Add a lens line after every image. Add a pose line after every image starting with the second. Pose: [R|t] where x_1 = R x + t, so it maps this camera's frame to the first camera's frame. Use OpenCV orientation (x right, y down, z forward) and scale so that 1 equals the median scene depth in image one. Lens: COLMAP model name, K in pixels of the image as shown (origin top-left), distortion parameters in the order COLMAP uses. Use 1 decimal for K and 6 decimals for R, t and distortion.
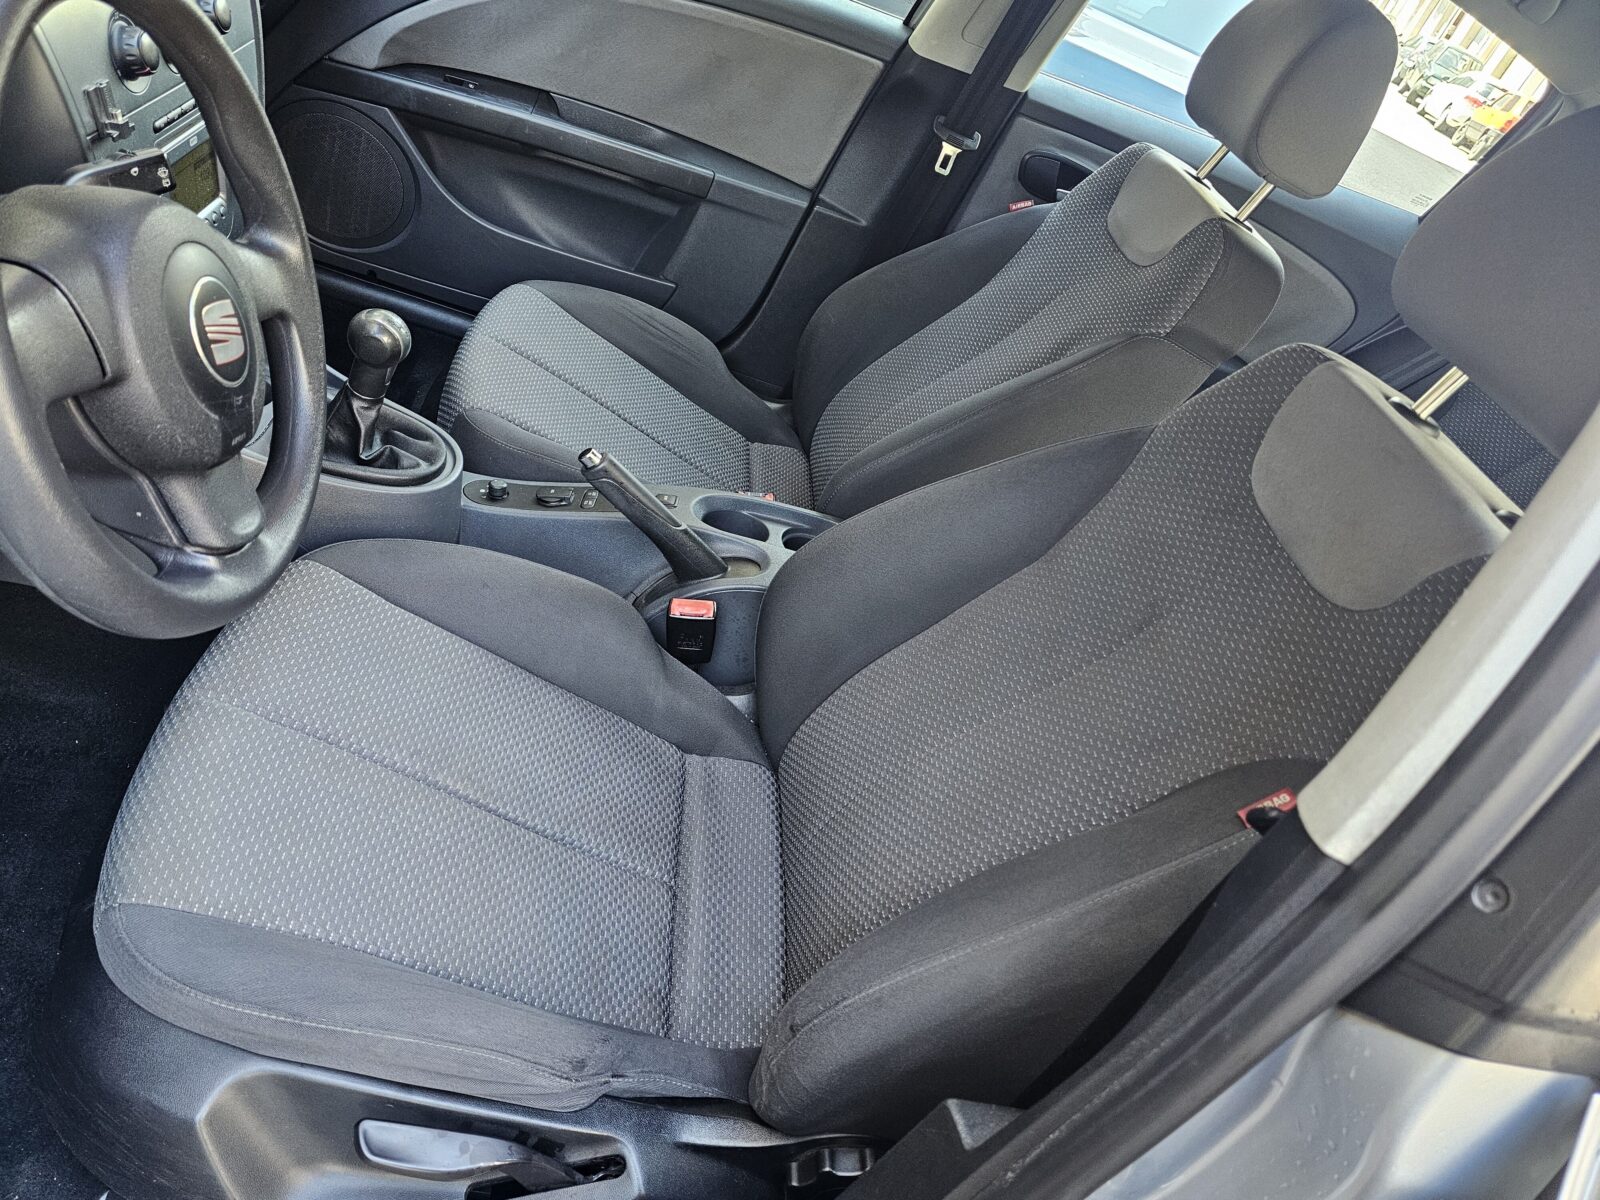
lens RADIAL K [[1073.2, 0, 802.1], [0, 1073.2, 569.1], [0, 0, 1]] dist [0.064942, -0.065328]
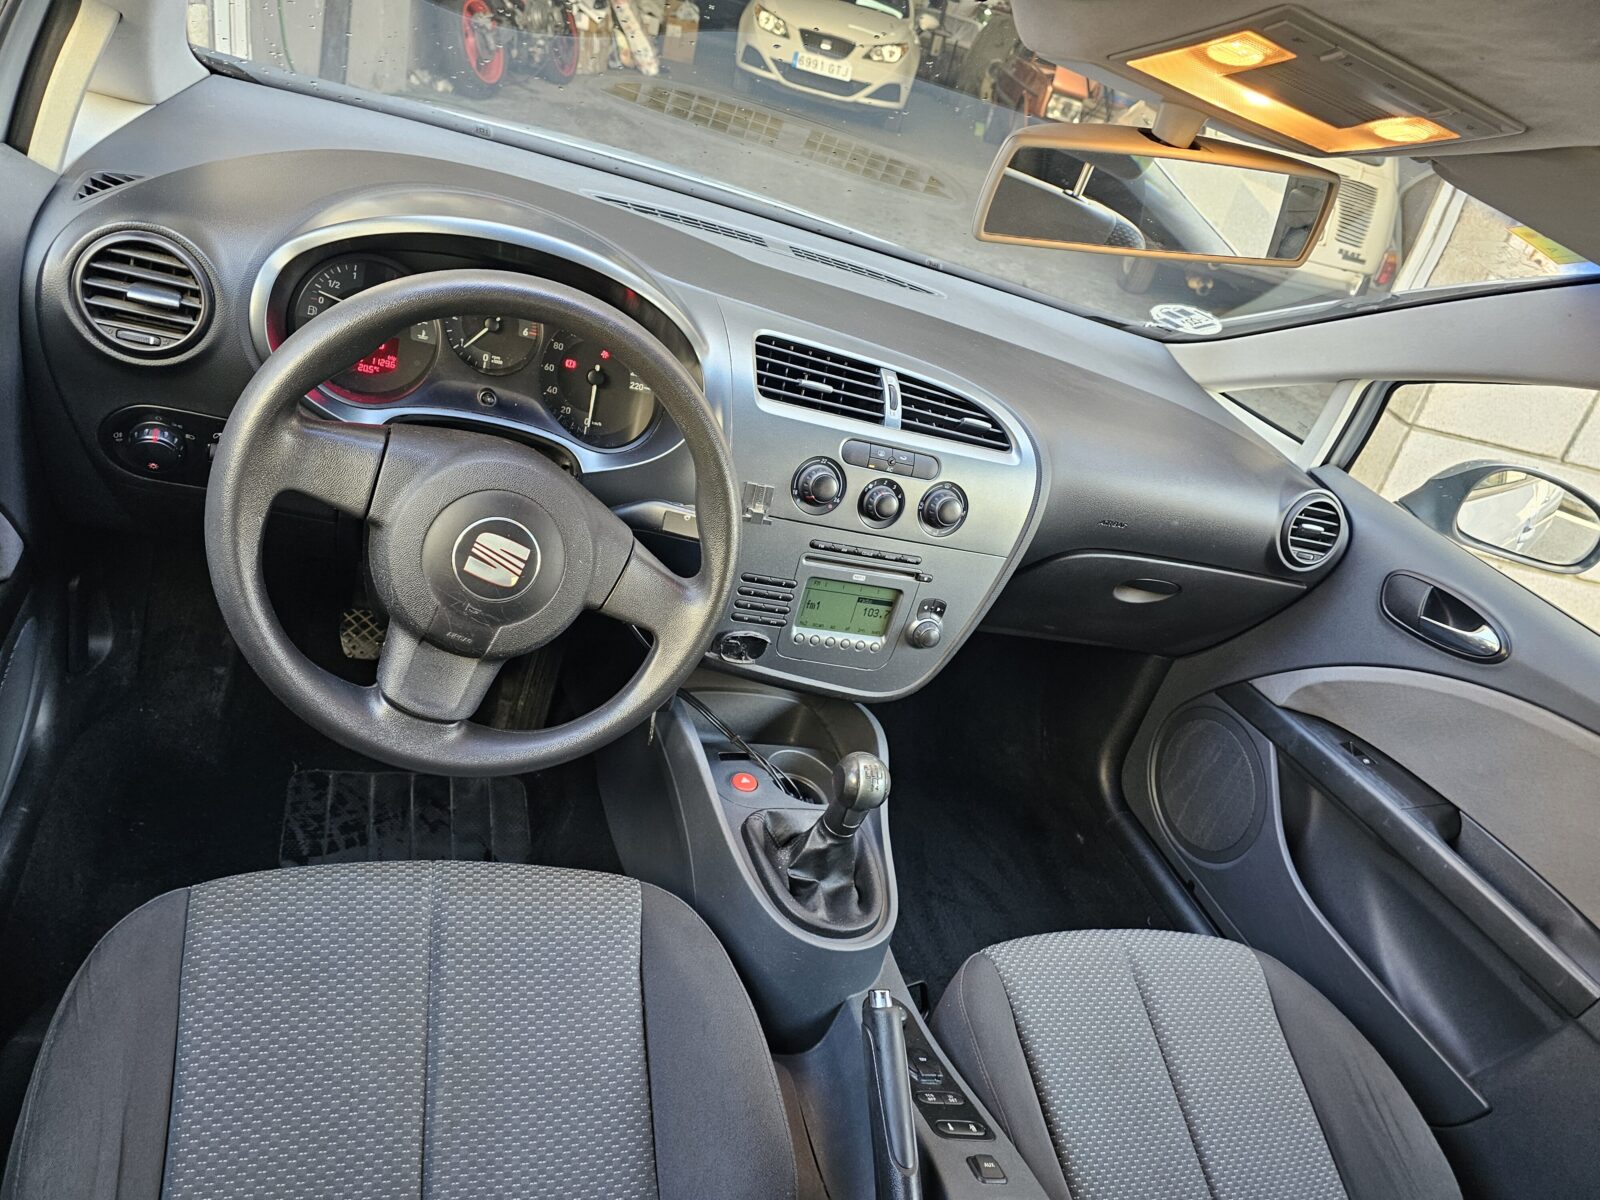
lens RADIAL K [[1069.0, 0, 858.3], [0, 1069.0, 595.7], [0, 0, 1]] dist [0.094745, -0.133658]
pose [[0.389964, 0.224047, -0.893158, 0.480065], [-0.710264, 0.690495, -0.136901, -0.206026], [0.586049, 0.687765, 0.428400, 0.481076]]
